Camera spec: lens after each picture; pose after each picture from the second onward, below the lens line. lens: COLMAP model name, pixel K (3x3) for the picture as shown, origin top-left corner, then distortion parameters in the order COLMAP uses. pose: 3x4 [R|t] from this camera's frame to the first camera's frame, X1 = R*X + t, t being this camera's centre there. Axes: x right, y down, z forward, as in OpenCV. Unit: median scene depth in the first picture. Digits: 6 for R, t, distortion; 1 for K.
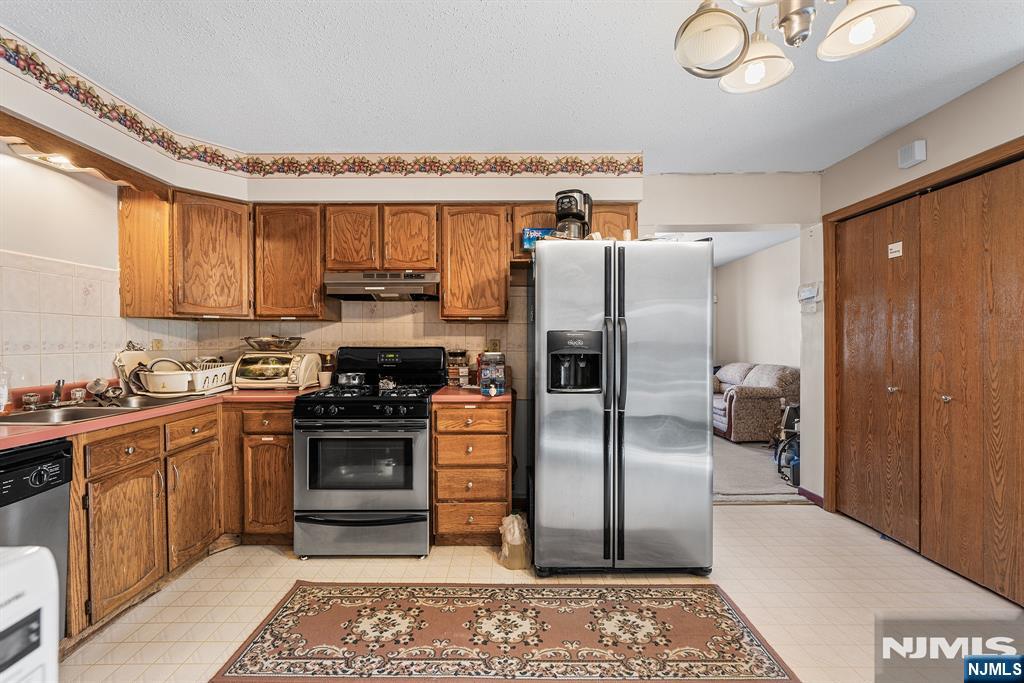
lens RADIAL K [[414.1, 0, 510.2], [0, 414.1, 348.9], [0, 0, 1]] dist [-0.001116, -0.000162]
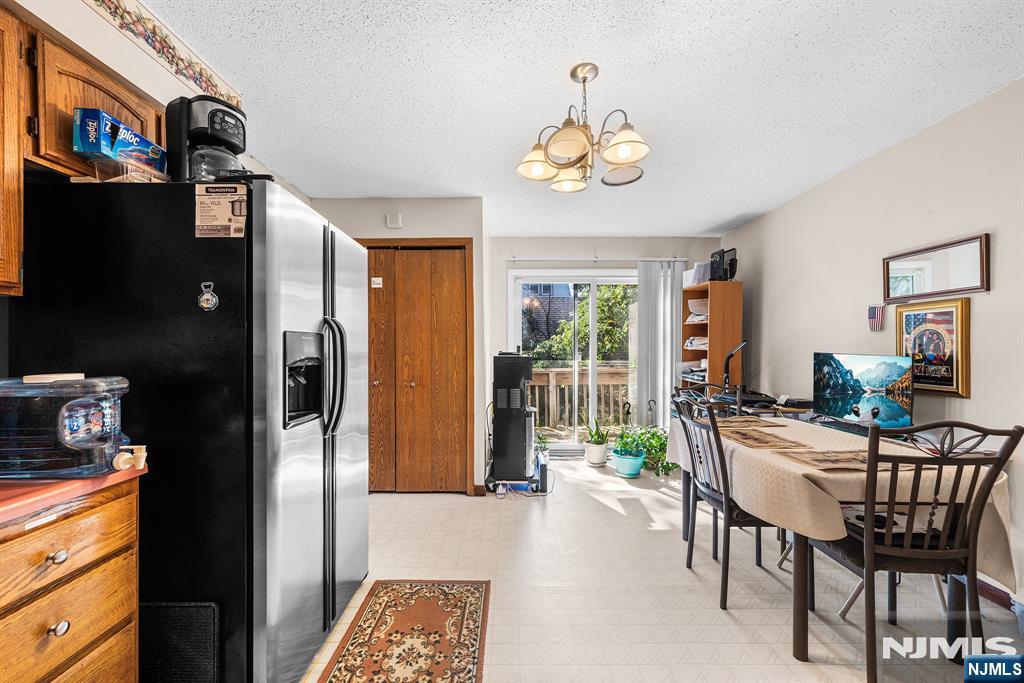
lens RADIAL K [[414.1, 0, 510.2], [0, 414.1, 348.9], [0, 0, 1]] dist [-0.001116, -0.000162]
pose [[-0.004489, -0.001102, 0.999989, -0.543809], [0.017328, 0.999849, 0.001180, -0.010390], [-0.999840, 0.017333, -0.004469, 0.654443]]
